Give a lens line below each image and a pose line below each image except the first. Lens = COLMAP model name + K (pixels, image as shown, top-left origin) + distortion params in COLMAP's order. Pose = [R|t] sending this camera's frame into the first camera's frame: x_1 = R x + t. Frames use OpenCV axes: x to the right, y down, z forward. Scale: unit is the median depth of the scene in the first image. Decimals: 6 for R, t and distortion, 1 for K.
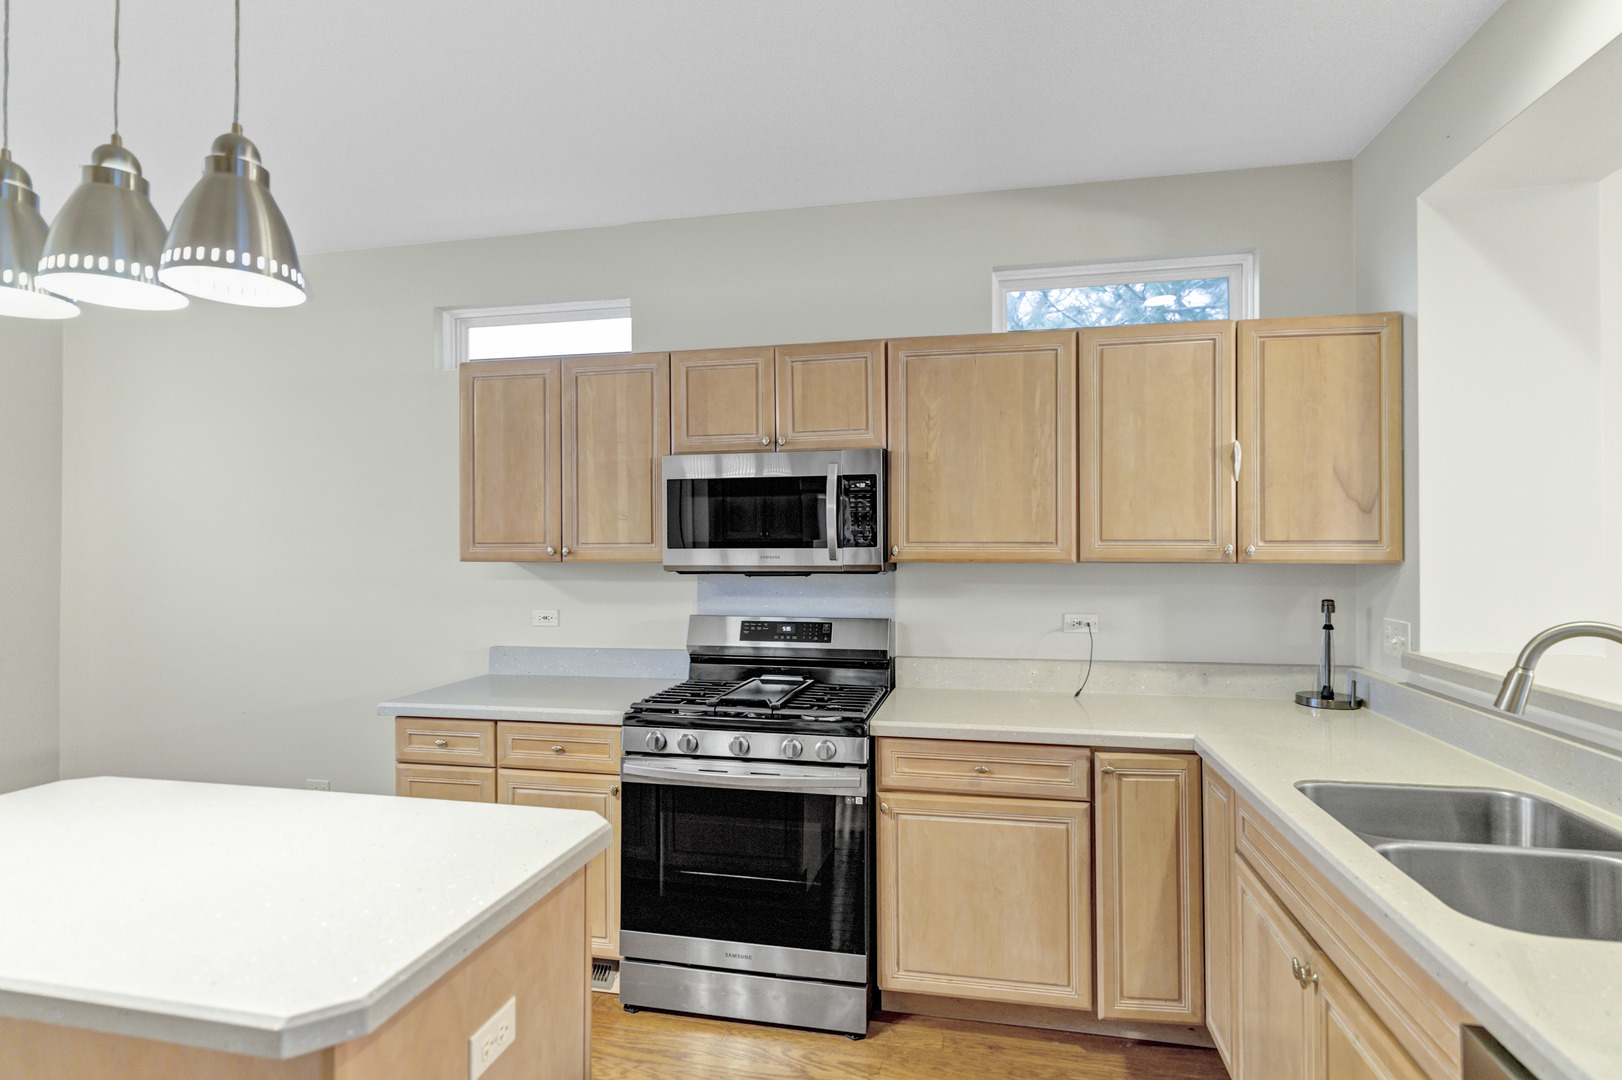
lens RADIAL K [[804.6, 0, 813.4], [0, 804.6, 555.1], [0, 0, 1]] dist [-0.002337, -0.000376]
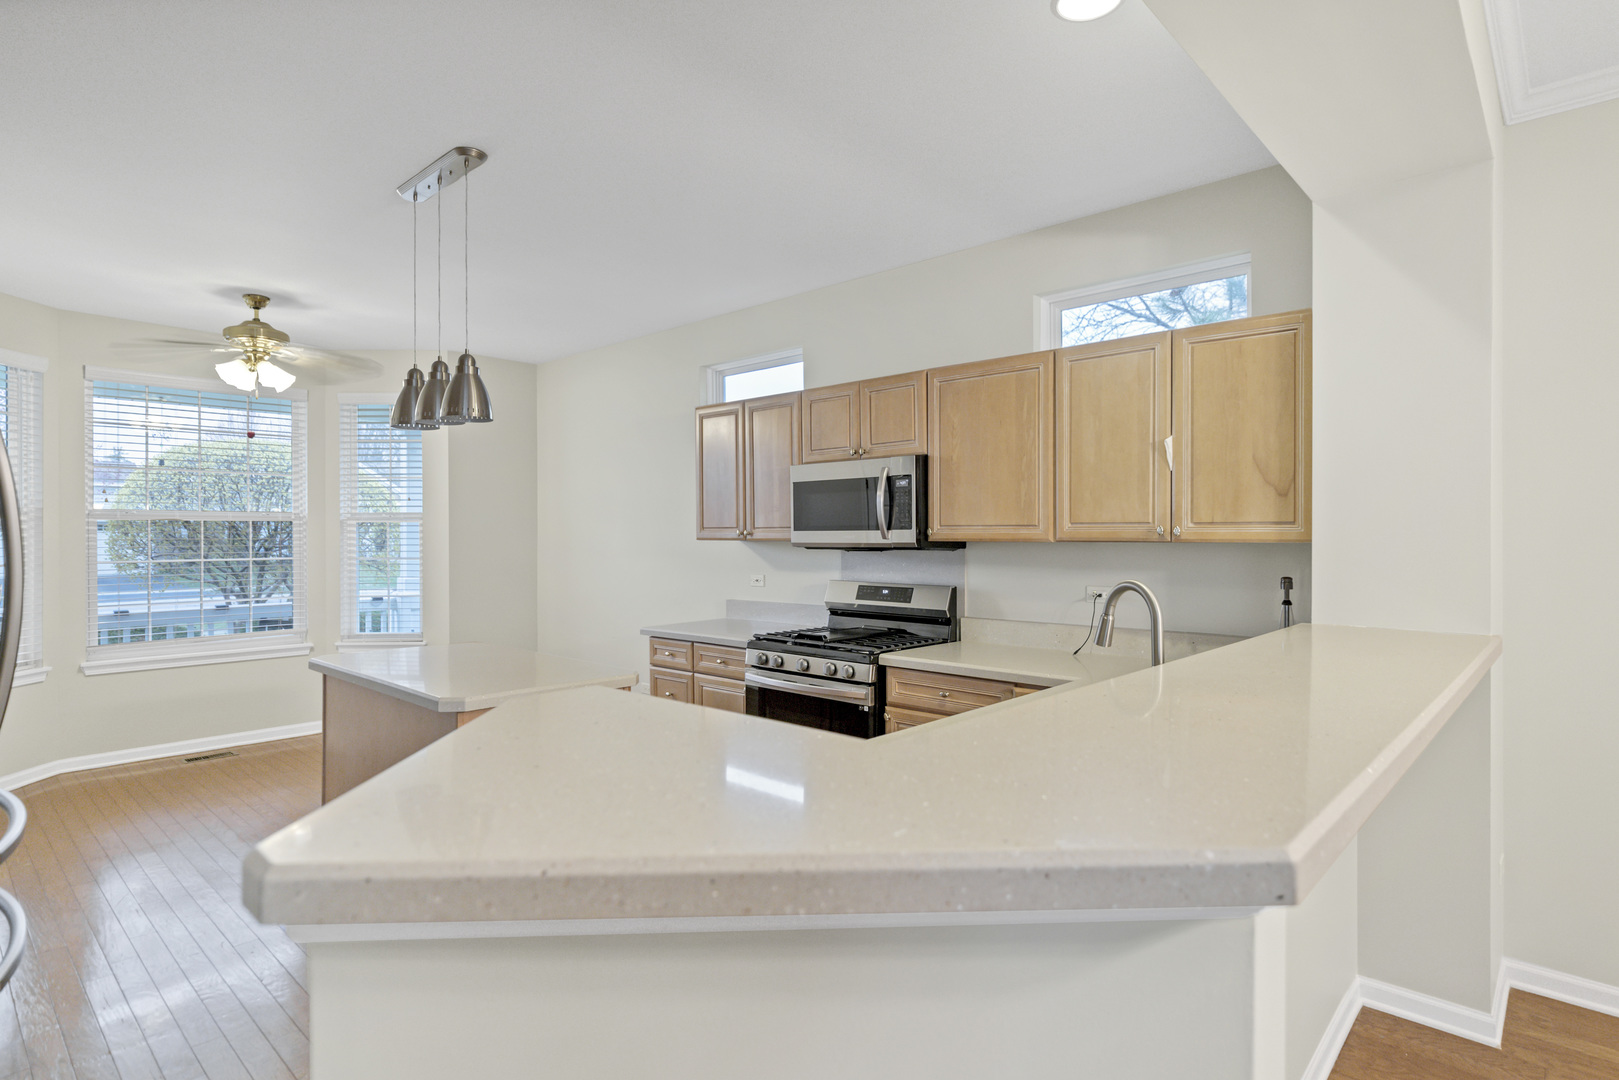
lens RADIAL K [[828.4, 0, 803.9], [0, 828.4, 566.4], [0, 0, 1]] dist [-0.005794, -0.001089]
pose [[0.854154, 0.019533, -0.519653, 0.629175], [-0.003193, 0.999472, 0.032320, 0.007384], [0.520011, -0.025948, 0.853766, -0.259452]]
